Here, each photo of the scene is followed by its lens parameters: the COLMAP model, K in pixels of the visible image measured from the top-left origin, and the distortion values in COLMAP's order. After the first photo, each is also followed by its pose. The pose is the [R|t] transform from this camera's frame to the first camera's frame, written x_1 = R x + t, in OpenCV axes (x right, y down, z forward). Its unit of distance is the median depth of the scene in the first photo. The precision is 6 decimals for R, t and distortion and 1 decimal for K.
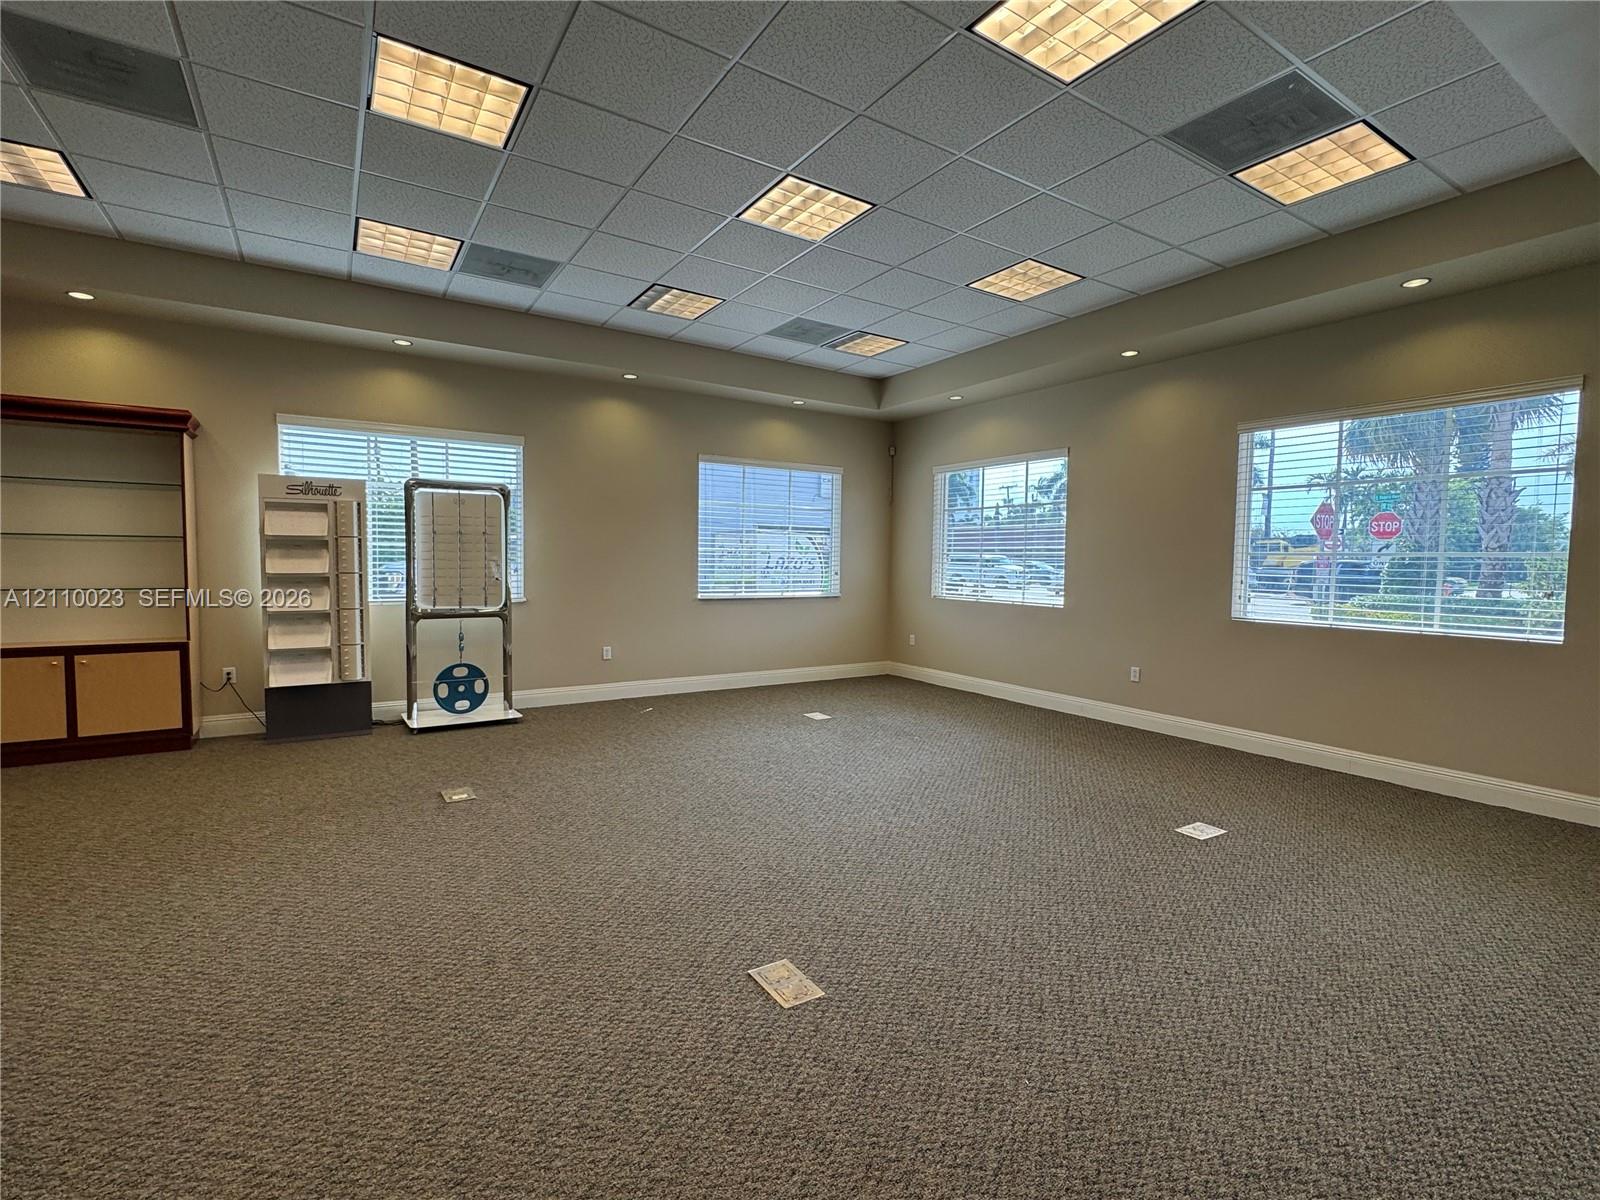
lens RADIAL K [[747.3, 0, 815.9], [0, 747.3, 602.1], [0, 0, 1]] dist [-0.000062, -0.000373]
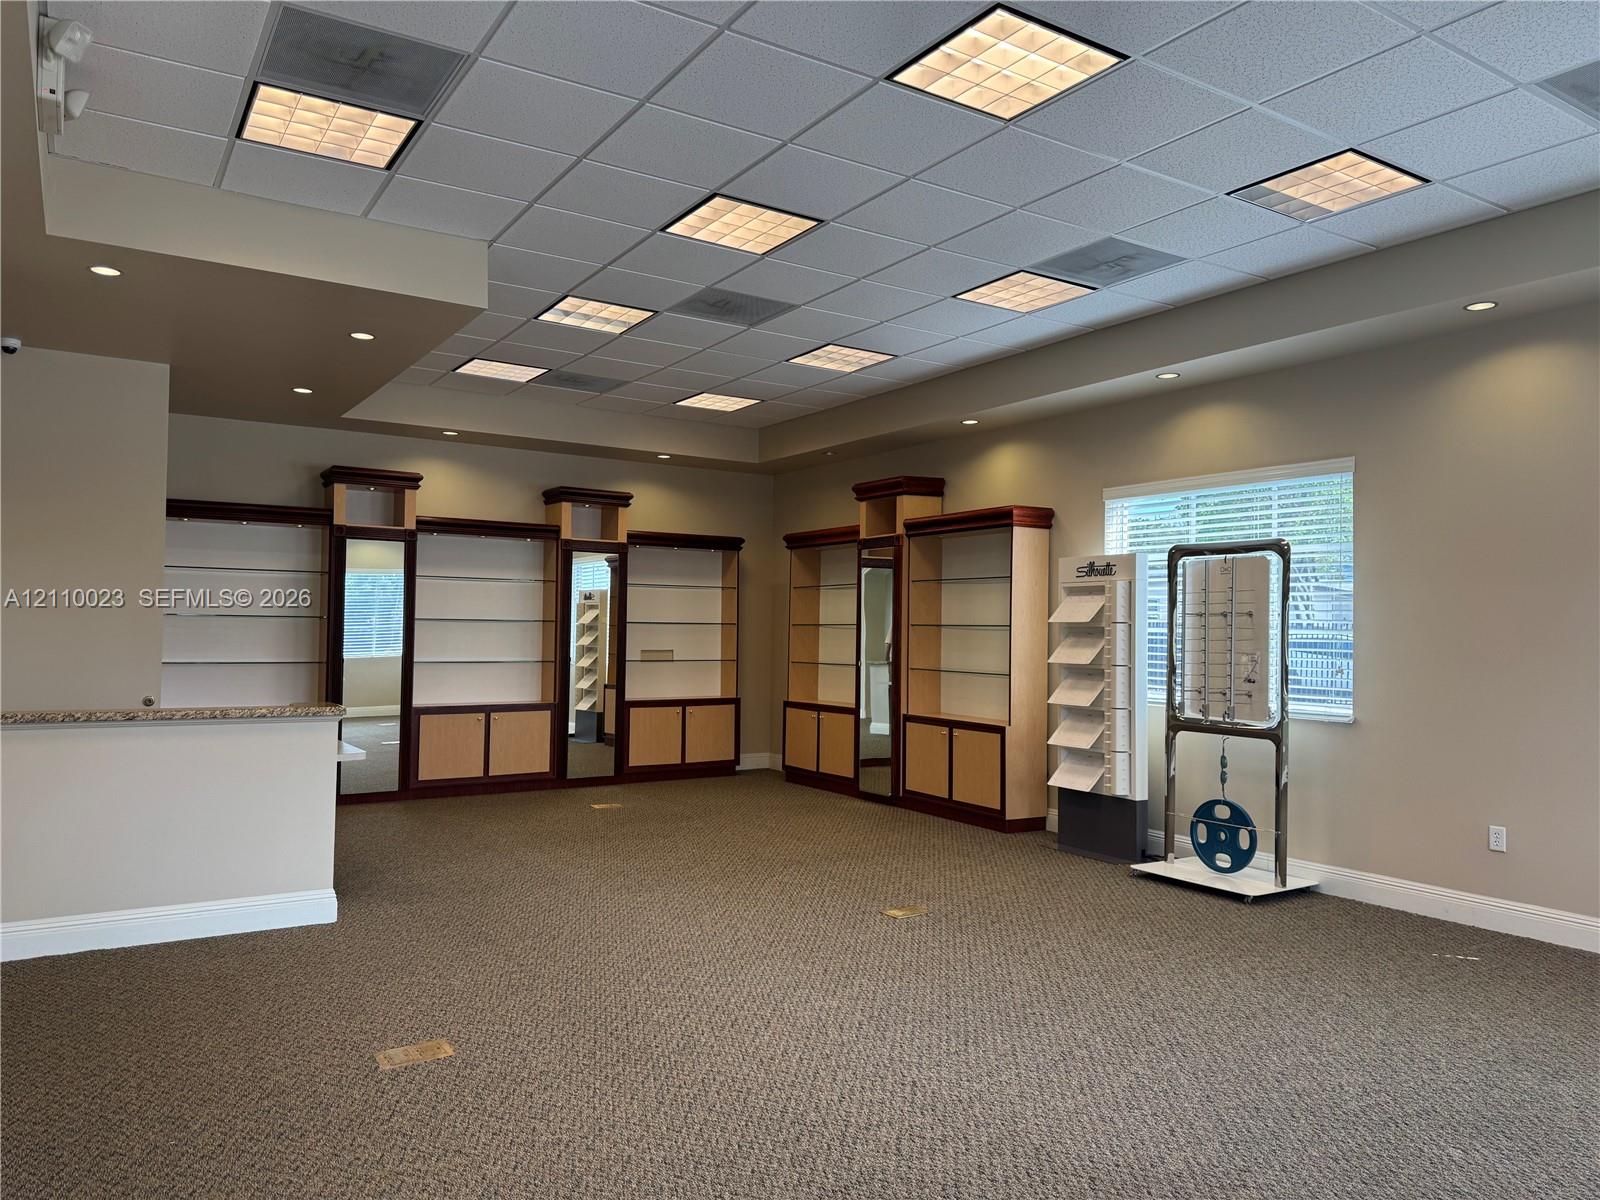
lens RADIAL K [[1147.1, 0, 806.2], [0, 1147.1, 594.3], [0, 0, 1]] dist [0.074510, -0.094736]
pose [[-0.026575, -0.045615, -0.998606, 0.645907], [-0.076142, 0.996149, -0.043477, -0.033511], [0.996743, 0.074881, -0.029946, 0.647591]]
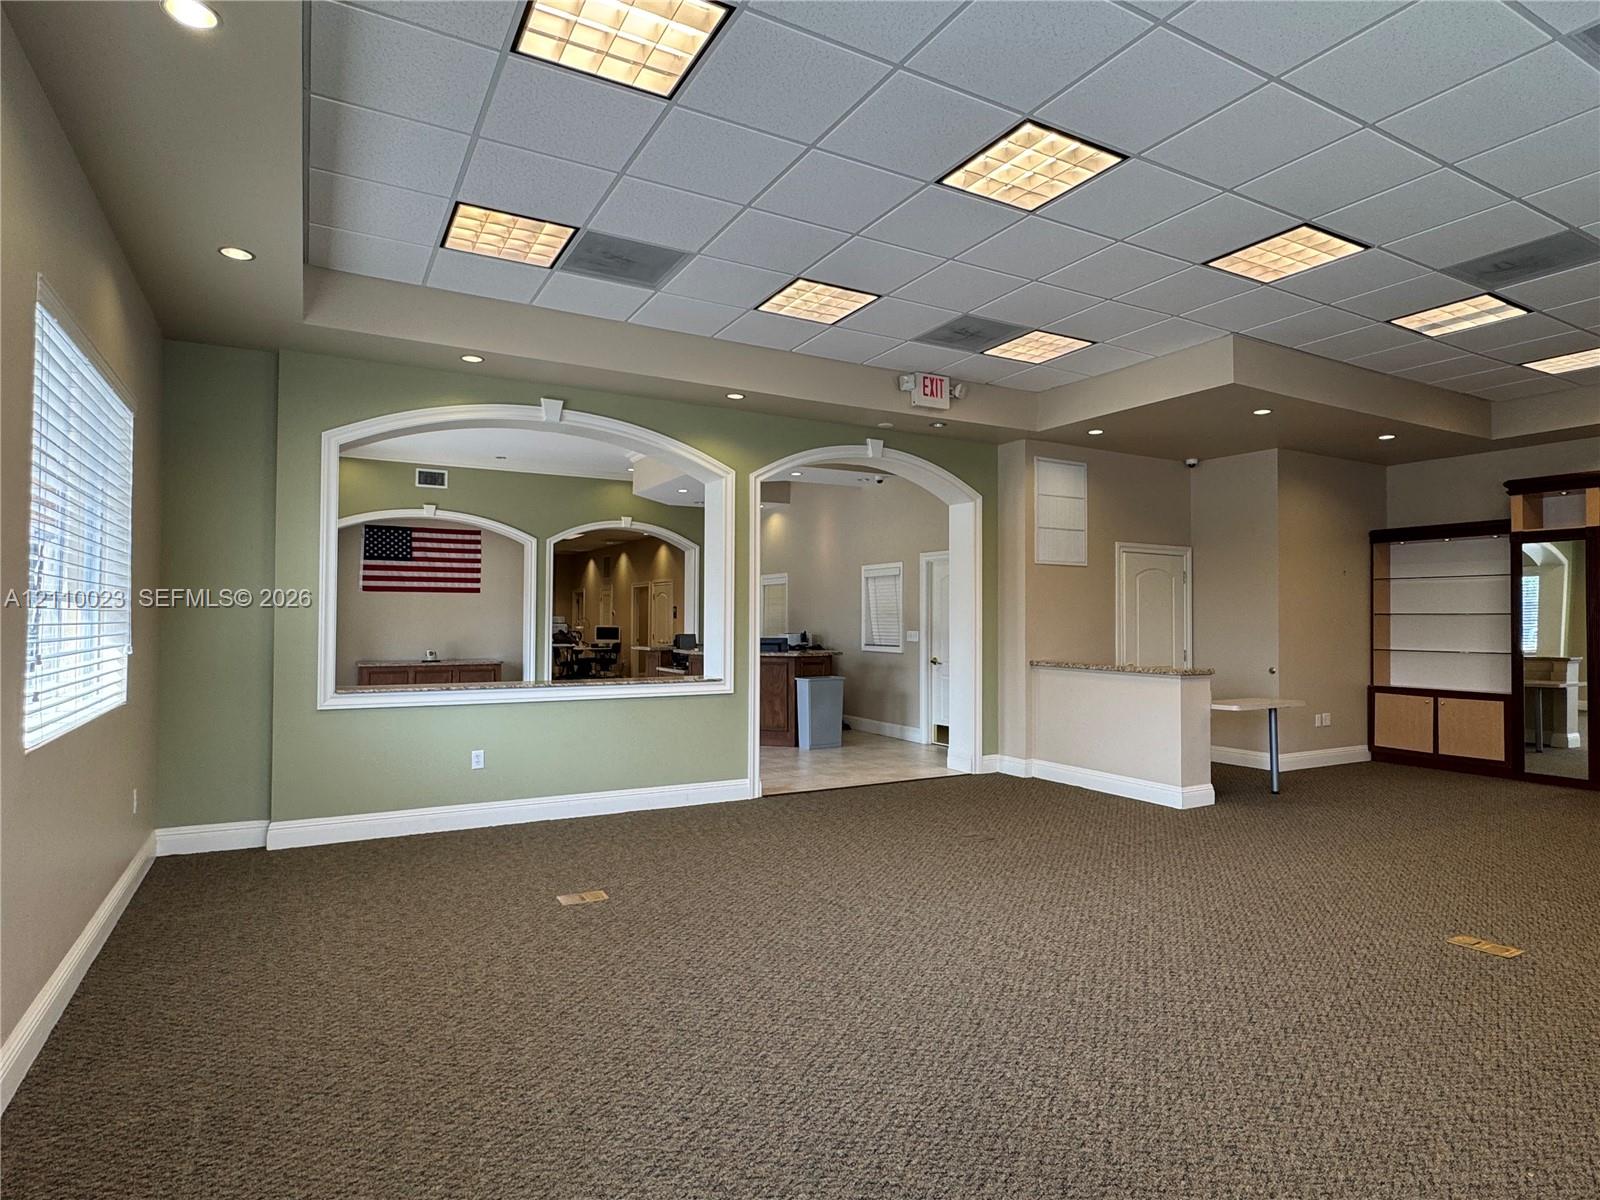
lens RADIAL K [[880.8, 0, 801.0], [0, 880.8, 598.5], [0, 0, 1]] dist [0.000989, -0.001029]
pose [[-0.996952, -0.016659, 0.076212, 0.101494], [-0.013467, 0.999019, 0.042197, -0.085066], [-0.076840, 0.041042, -0.996198, 1.367583]]
